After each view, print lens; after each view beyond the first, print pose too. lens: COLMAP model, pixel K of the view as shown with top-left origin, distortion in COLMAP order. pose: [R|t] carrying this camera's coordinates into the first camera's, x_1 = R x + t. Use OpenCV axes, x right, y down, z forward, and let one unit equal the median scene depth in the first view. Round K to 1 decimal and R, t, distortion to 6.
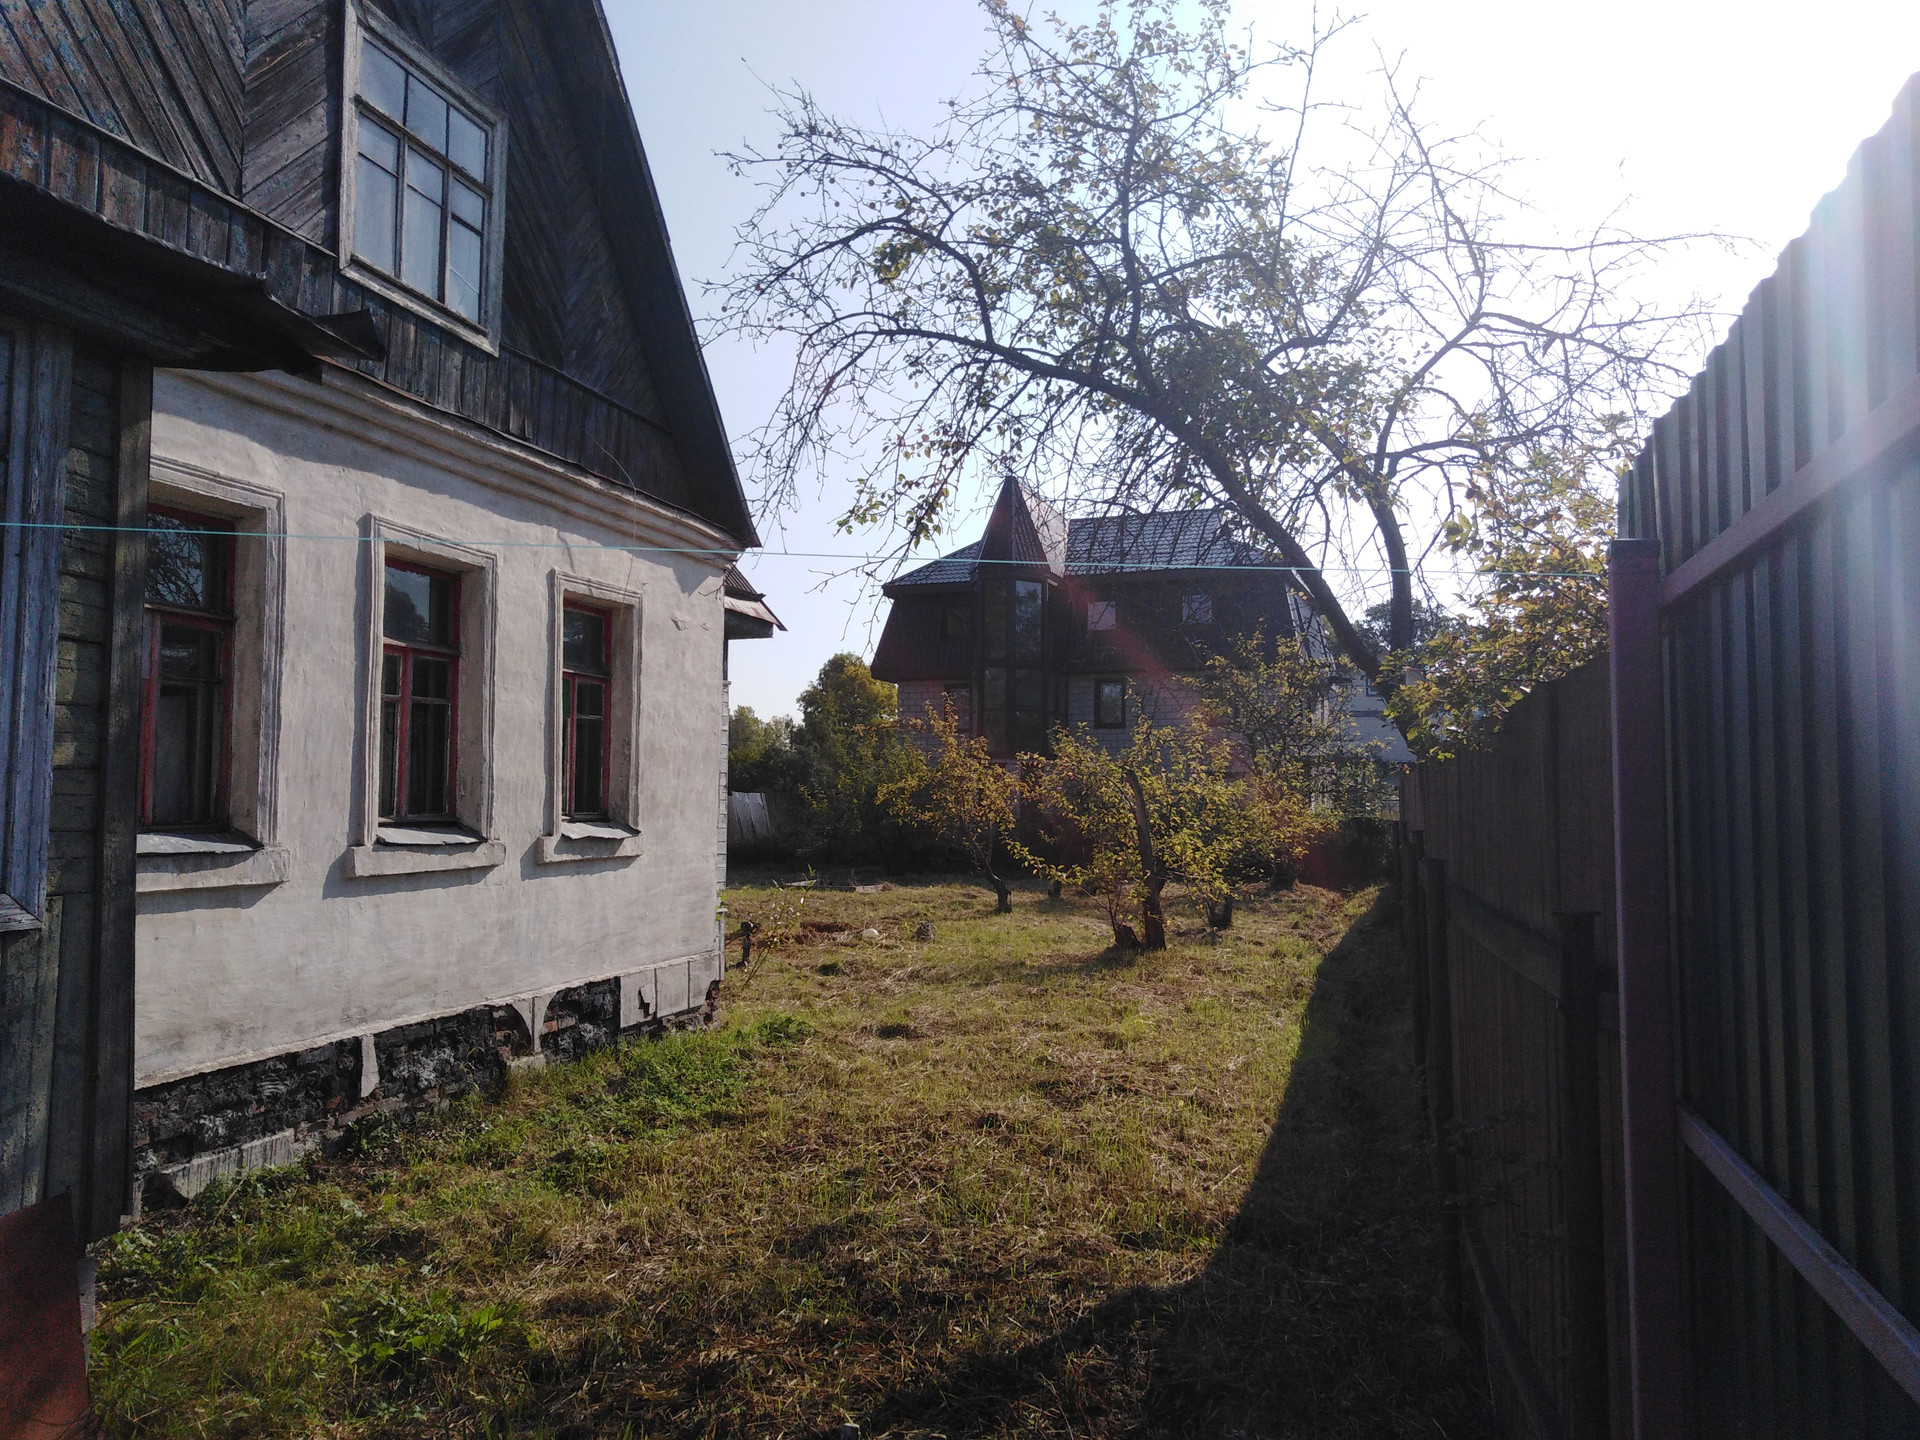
lens RADIAL K [[1448.0, 0, 967.5], [0, 1448.0, 724.2], [0, 0, 1]] dist [0.022557, 0.003487]
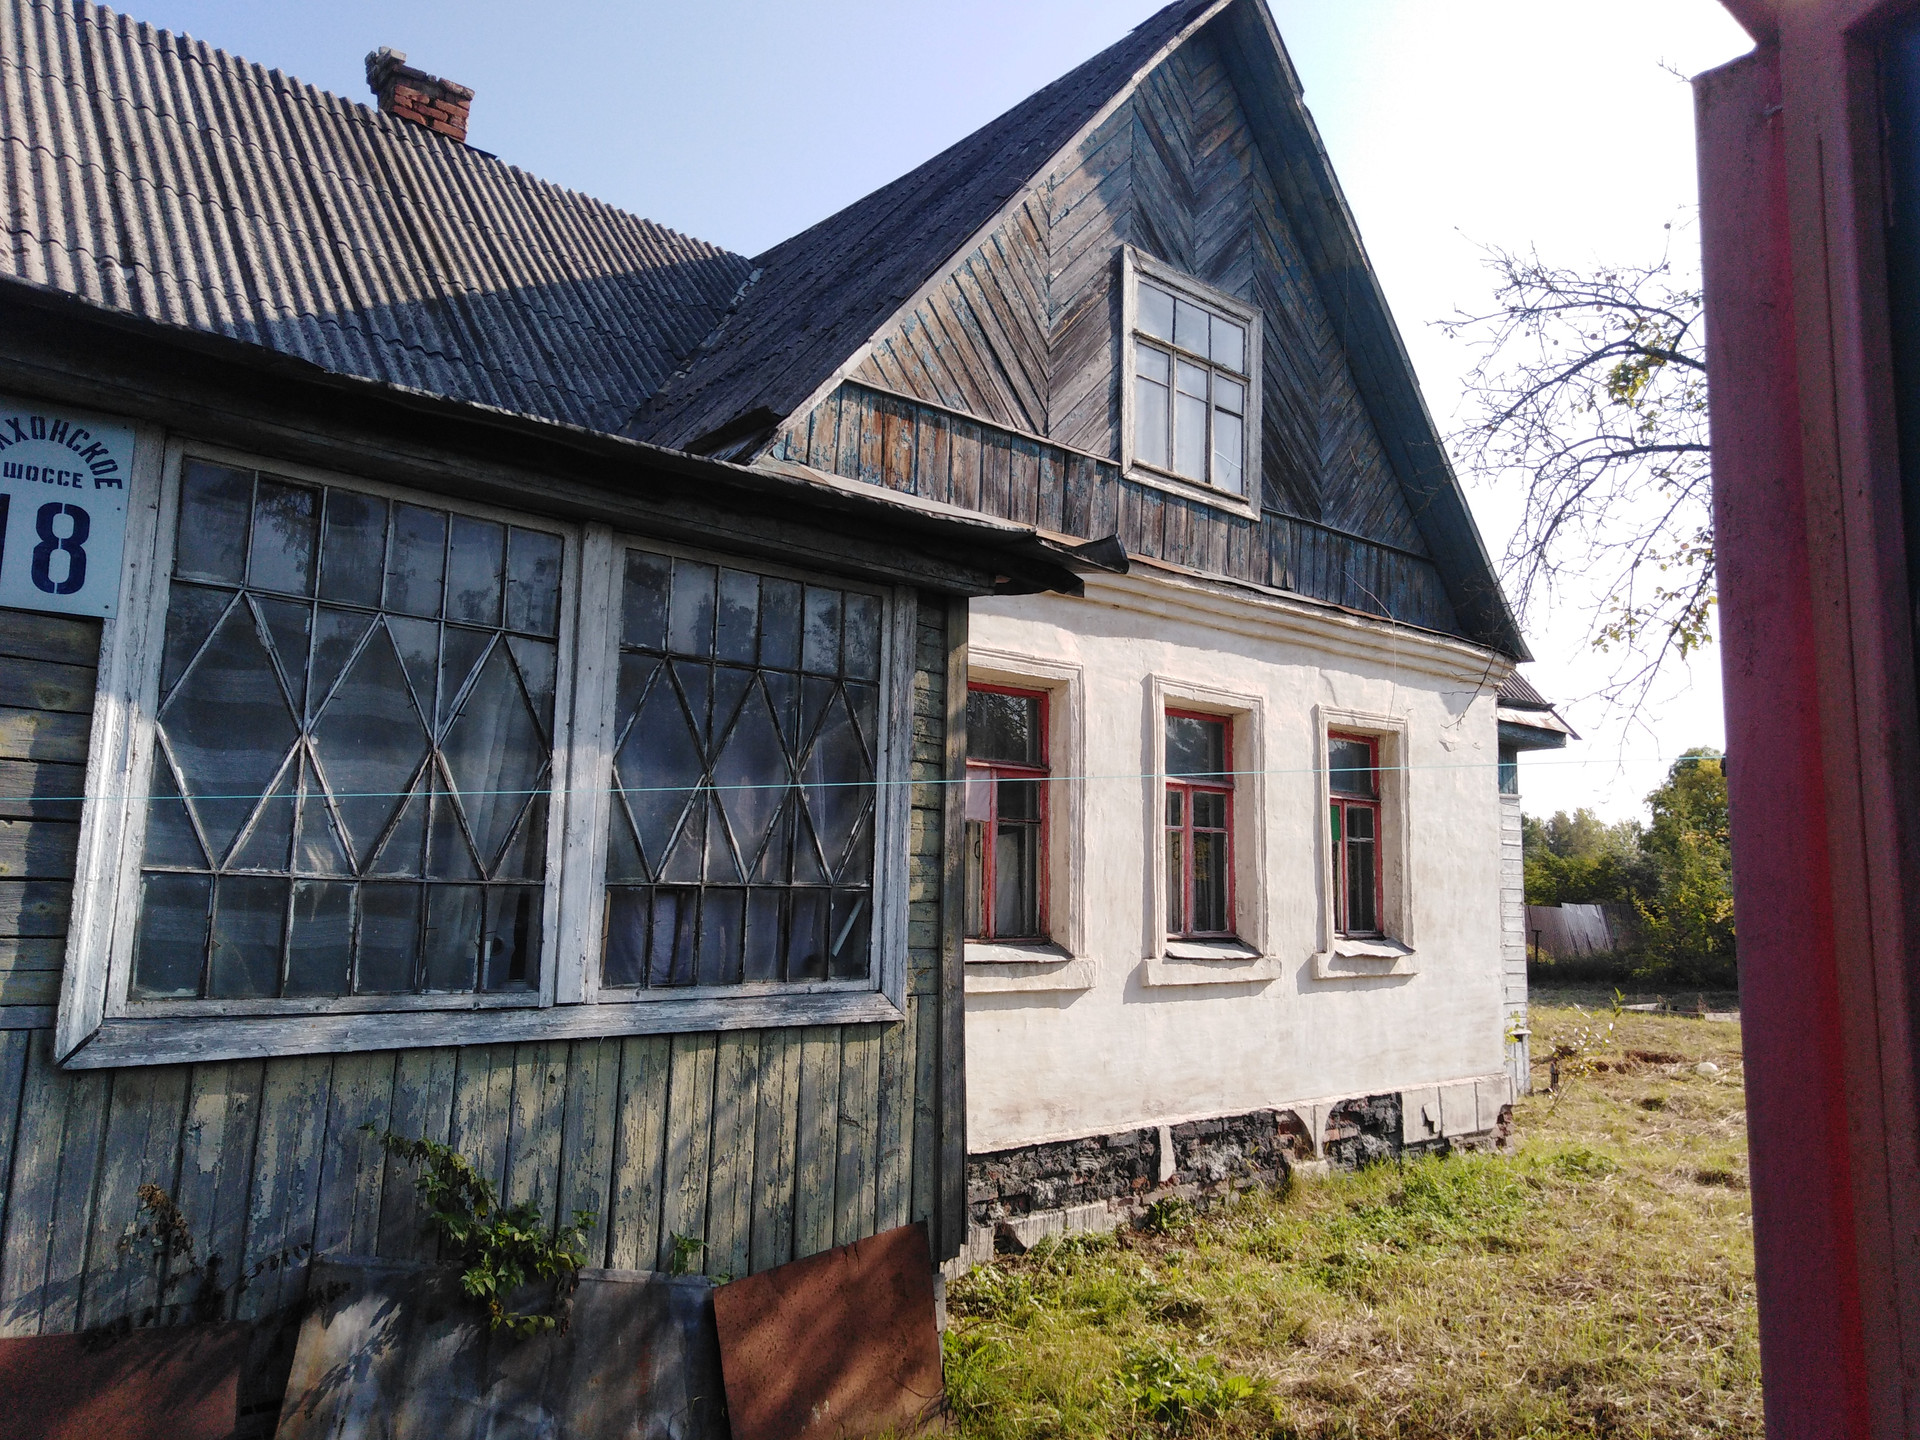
lens RADIAL K [[1448.0, 0, 967.5], [0, 1448.0, 724.2], [0, 0, 1]] dist [0.022557, 0.003487]
pose [[0.851223, -0.057095, -0.521689, 0.071222], [0.018304, 0.996690, -0.079215, -0.014027], [0.524484, 0.057880, 0.849450, -0.070608]]
